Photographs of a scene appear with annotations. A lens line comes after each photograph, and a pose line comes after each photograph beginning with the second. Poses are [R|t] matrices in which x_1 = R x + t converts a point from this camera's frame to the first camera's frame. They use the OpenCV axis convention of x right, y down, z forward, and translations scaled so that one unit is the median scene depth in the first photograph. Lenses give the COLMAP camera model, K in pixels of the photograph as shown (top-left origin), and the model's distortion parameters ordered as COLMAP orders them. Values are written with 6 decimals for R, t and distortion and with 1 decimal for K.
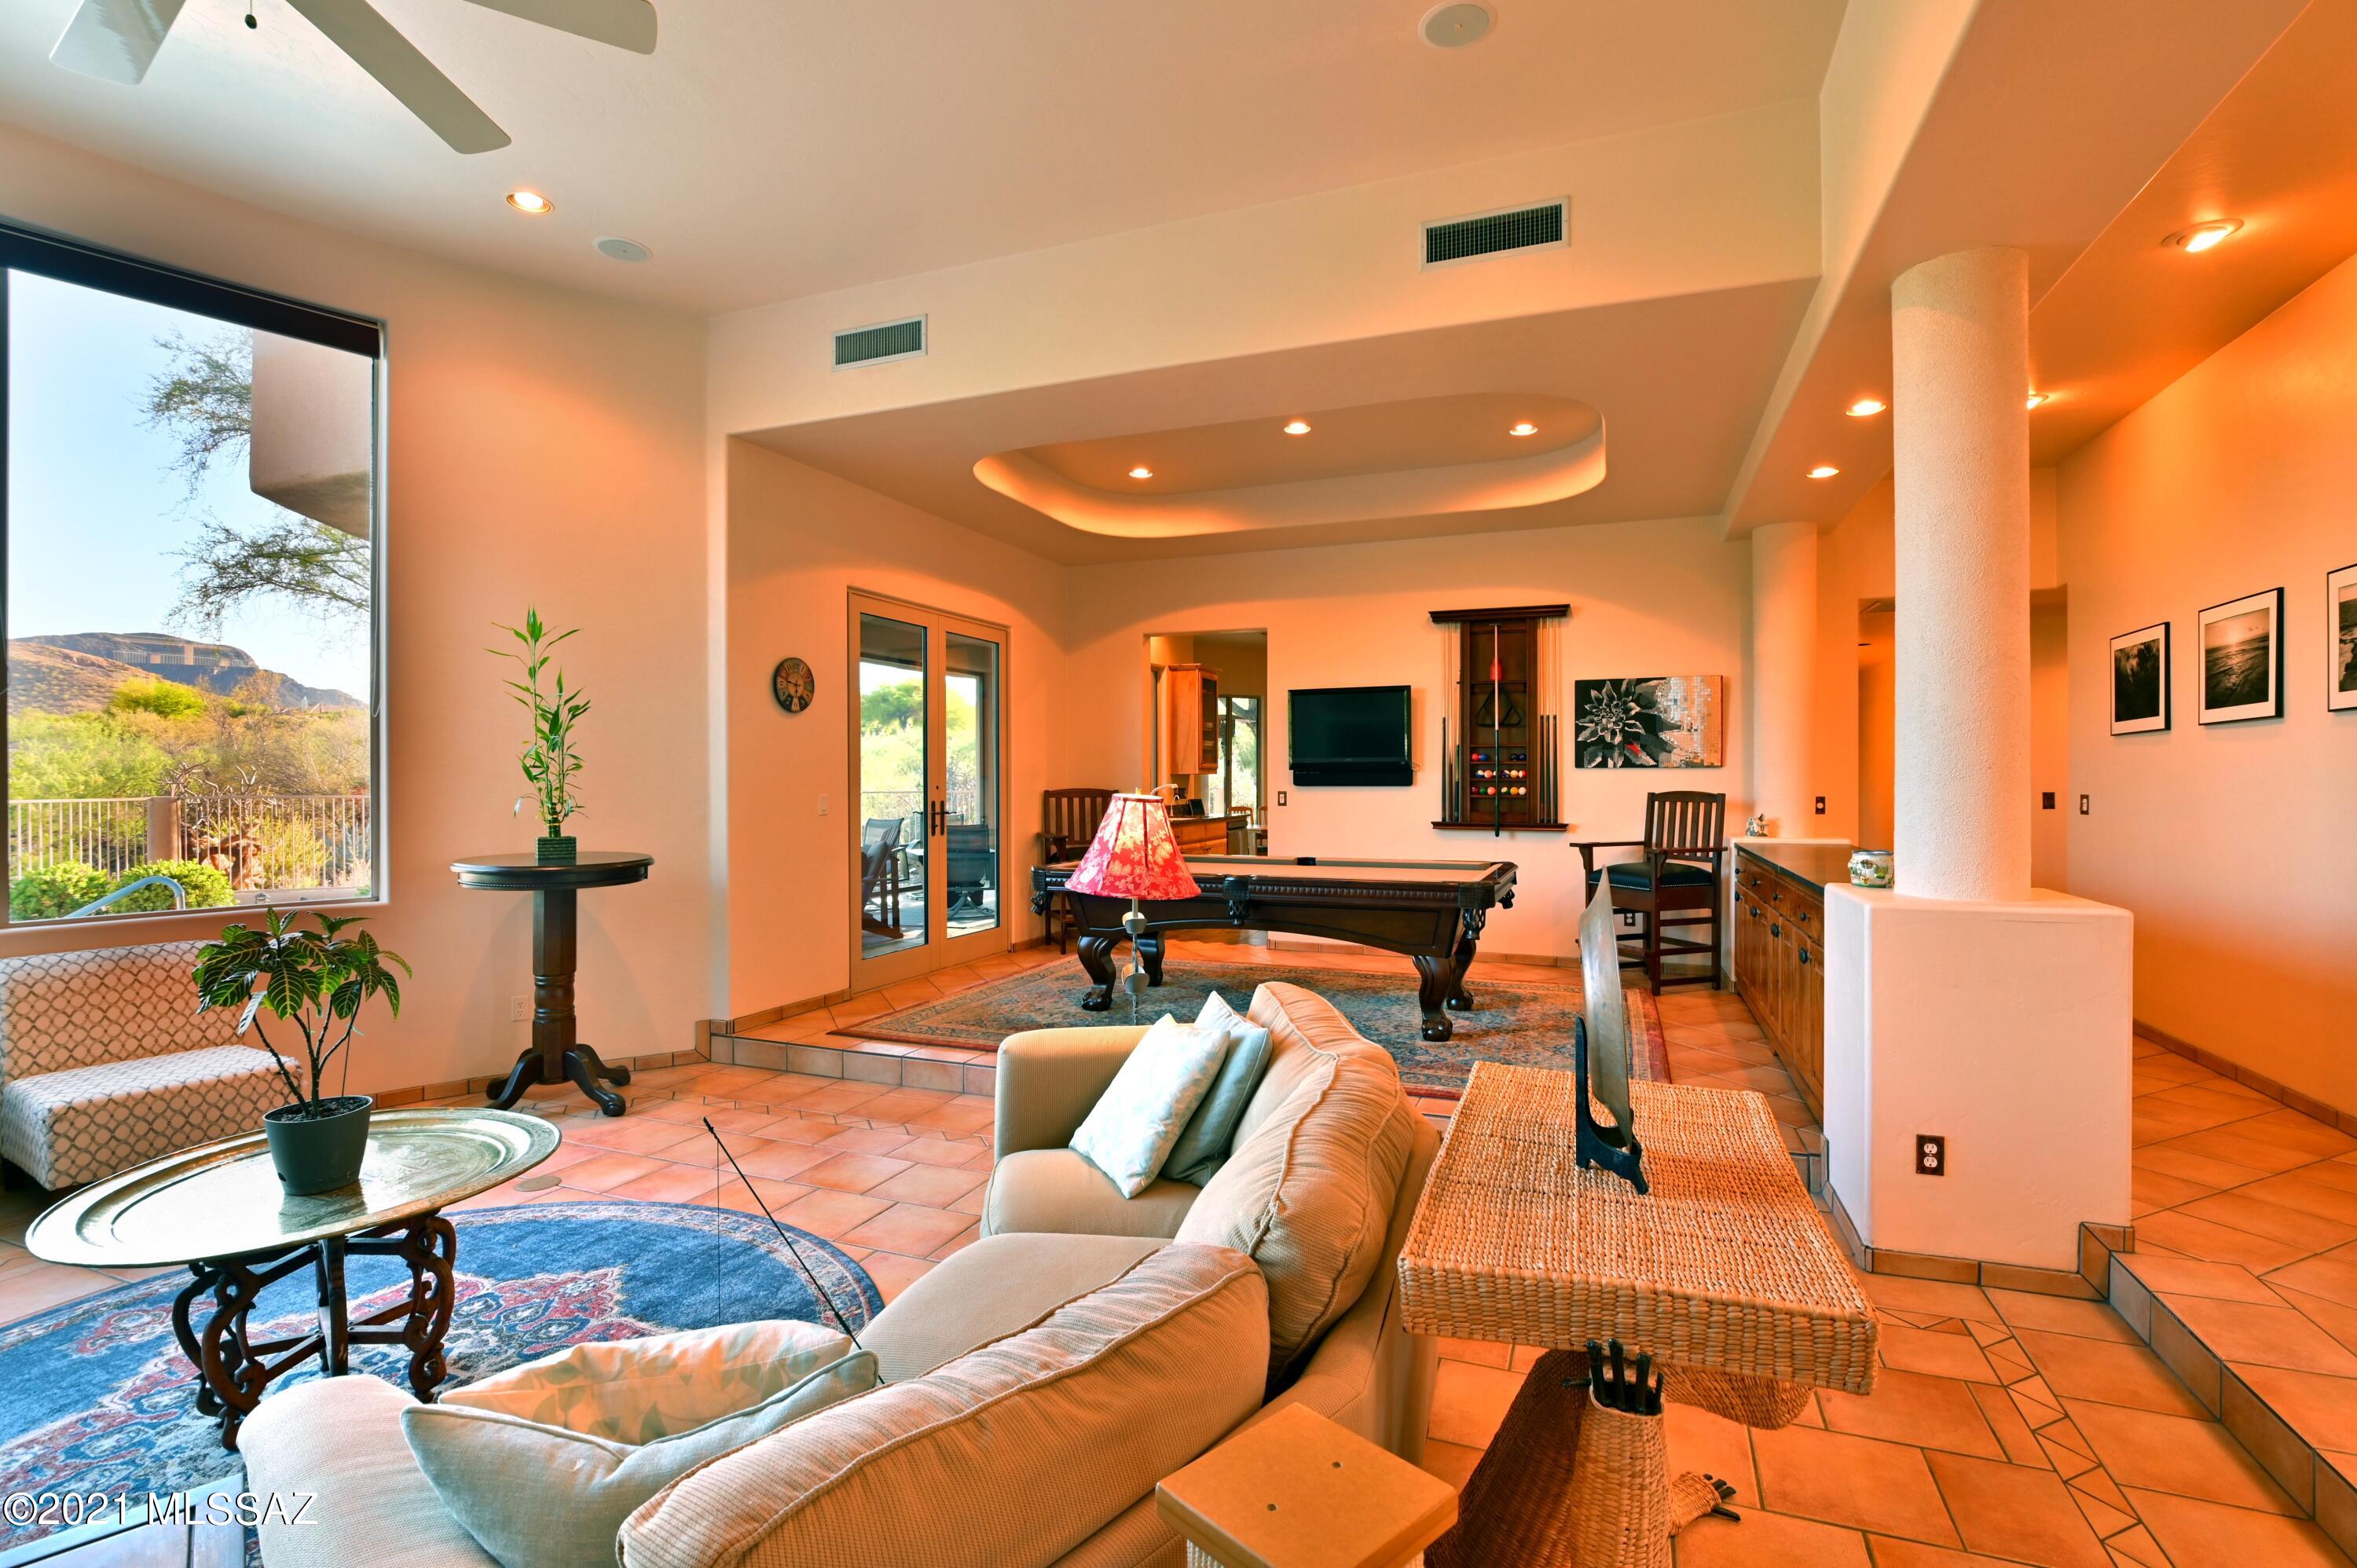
lens RADIAL K [[1082.4, 0, 1194.1], [0, 1082.4, 777.4], [0, 0, 1]] dist [-0.014839, 0.000174]
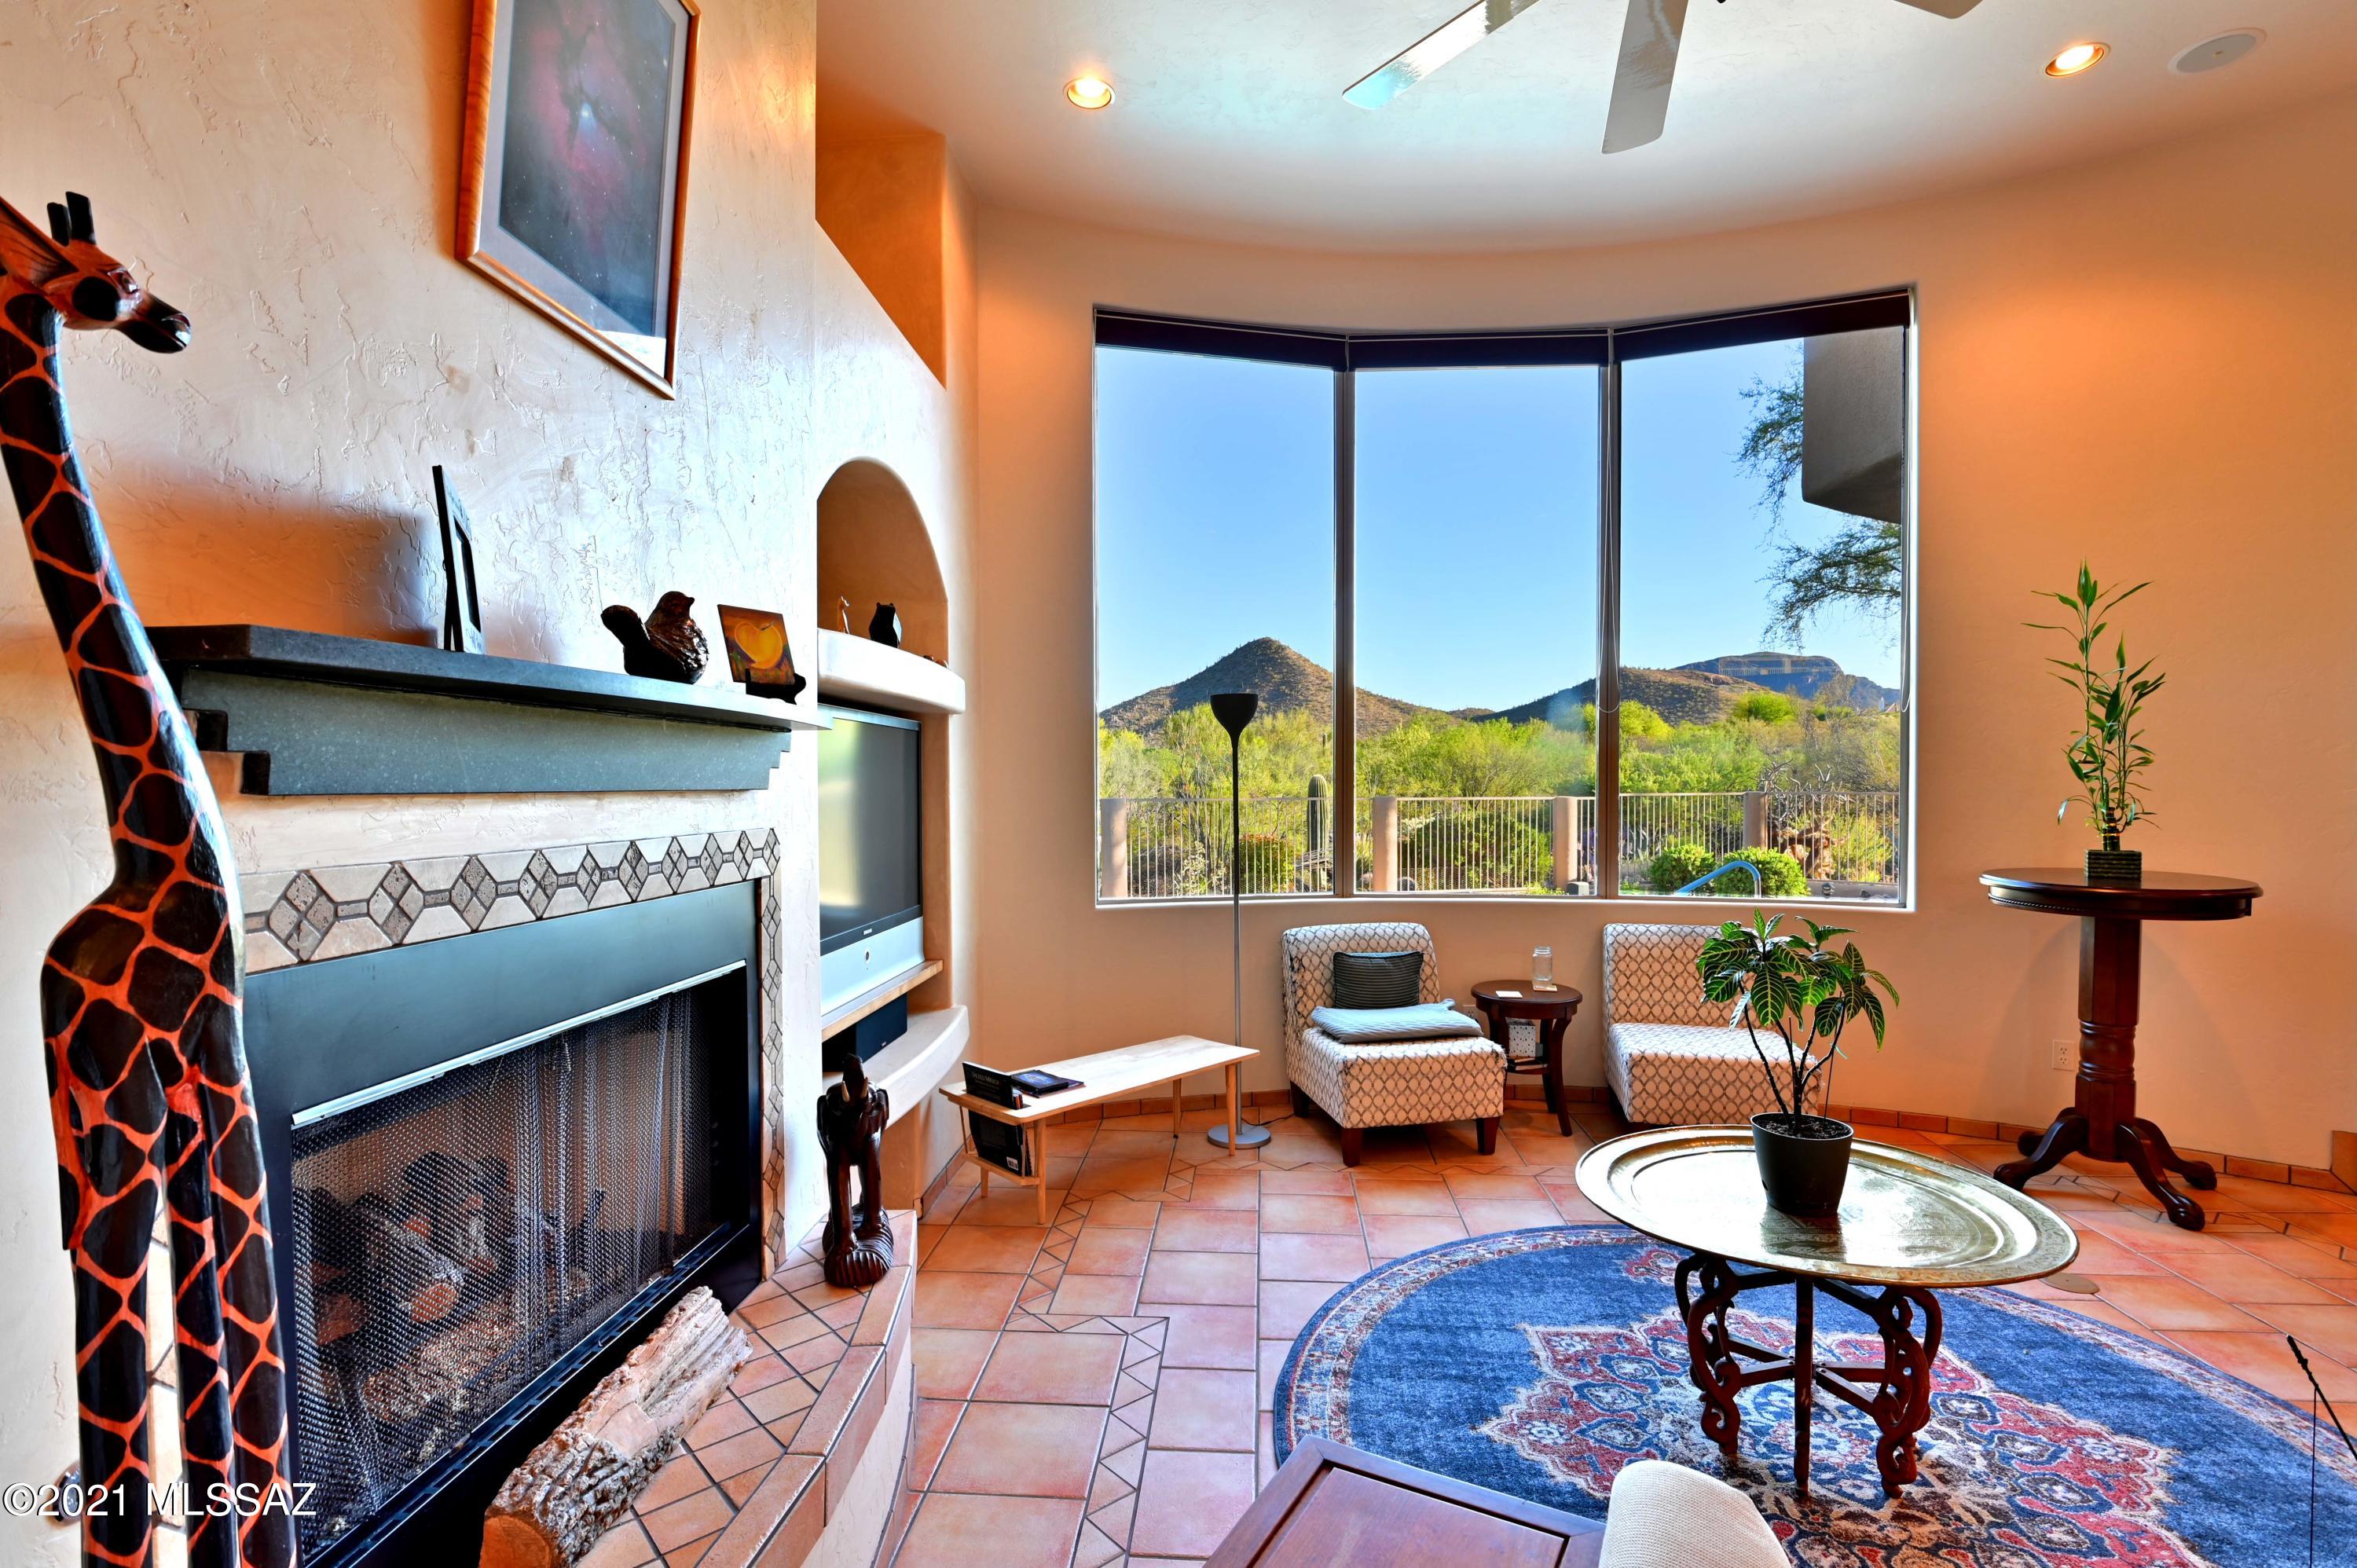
lens RADIAL K [[1082.4, 0, 1249.0], [0, 1082.4, 799.7], [0, 0, 1]] dist [-0.014839, 0.000174]
pose [[0.311698, 0.019755, -0.949976, -0.042685], [0.004279, 0.999745, 0.022194, -0.002257], [0.950172, -0.010983, 0.311534, 0.152153]]
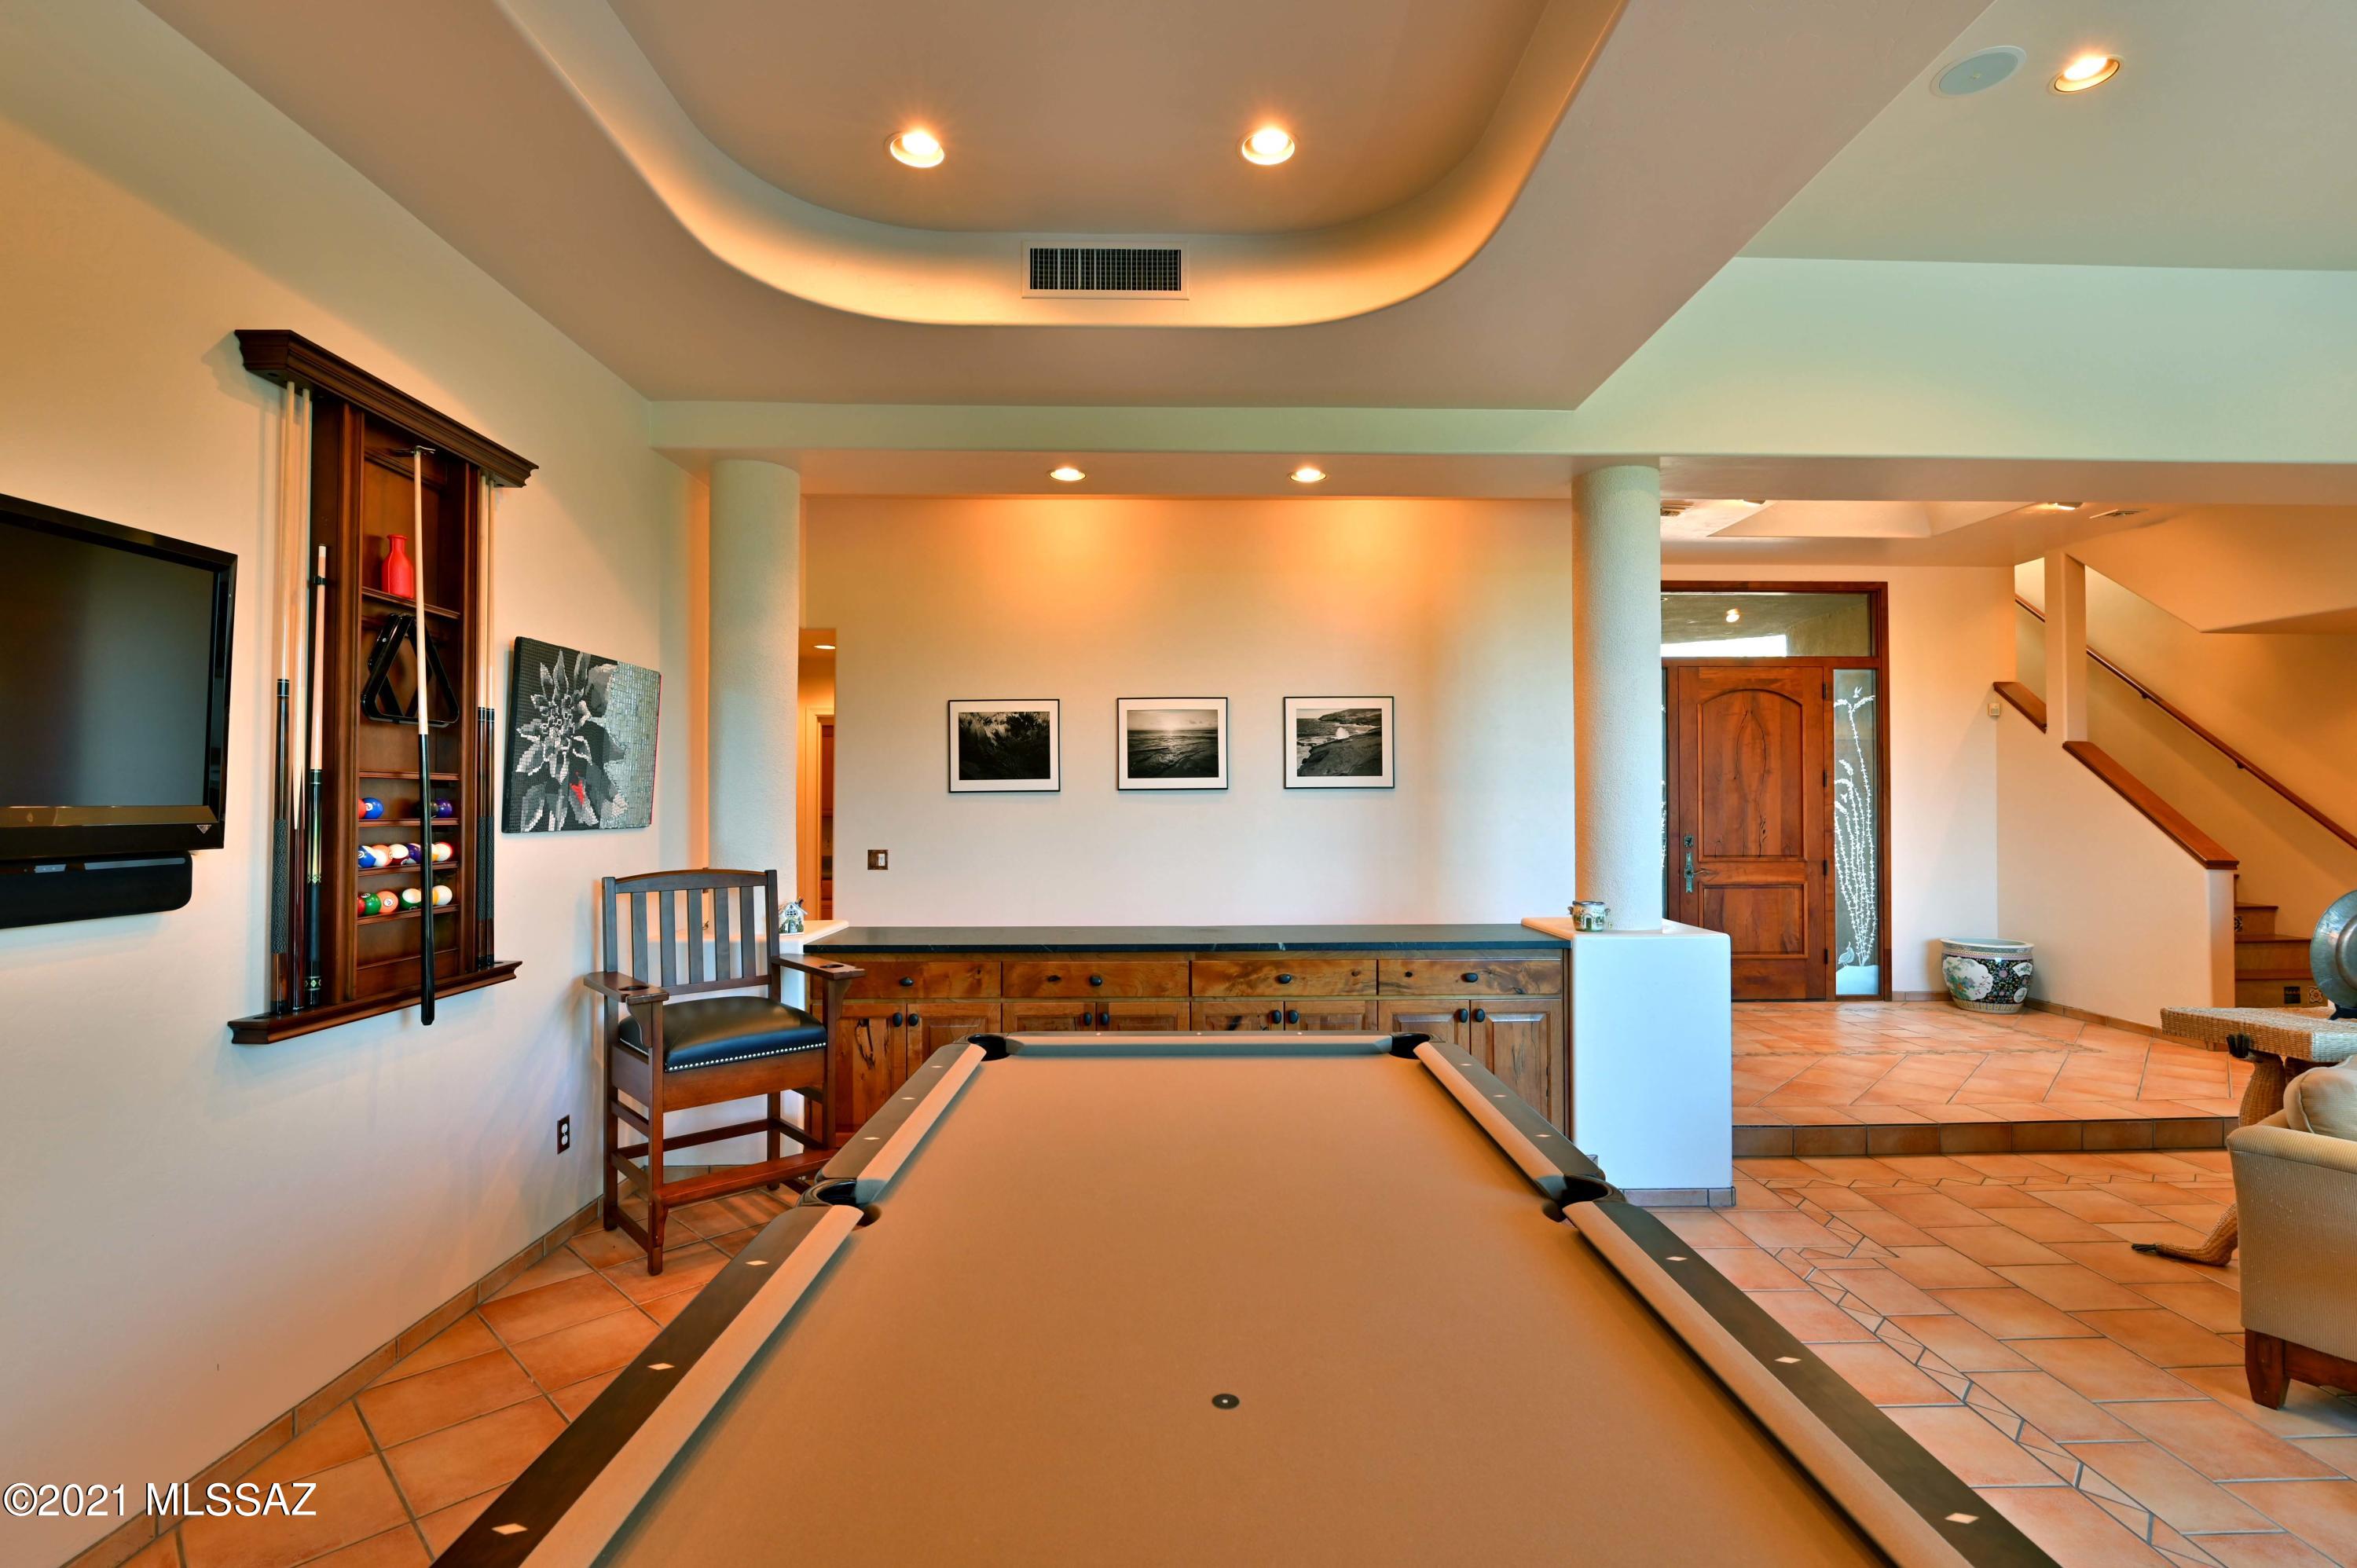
lens RADIAL K [[1082.4, 0, 1203.1], [0, 1082.4, 775.1], [0, 0, 1]] dist [-0.014839, 0.000174]
pose [[-0.386945, 0.025613, 0.921747, -0.256933], [-0.000292, 0.999611, -0.027899, -0.032082], [-0.922103, -0.011065, -0.386787, 1.429090]]
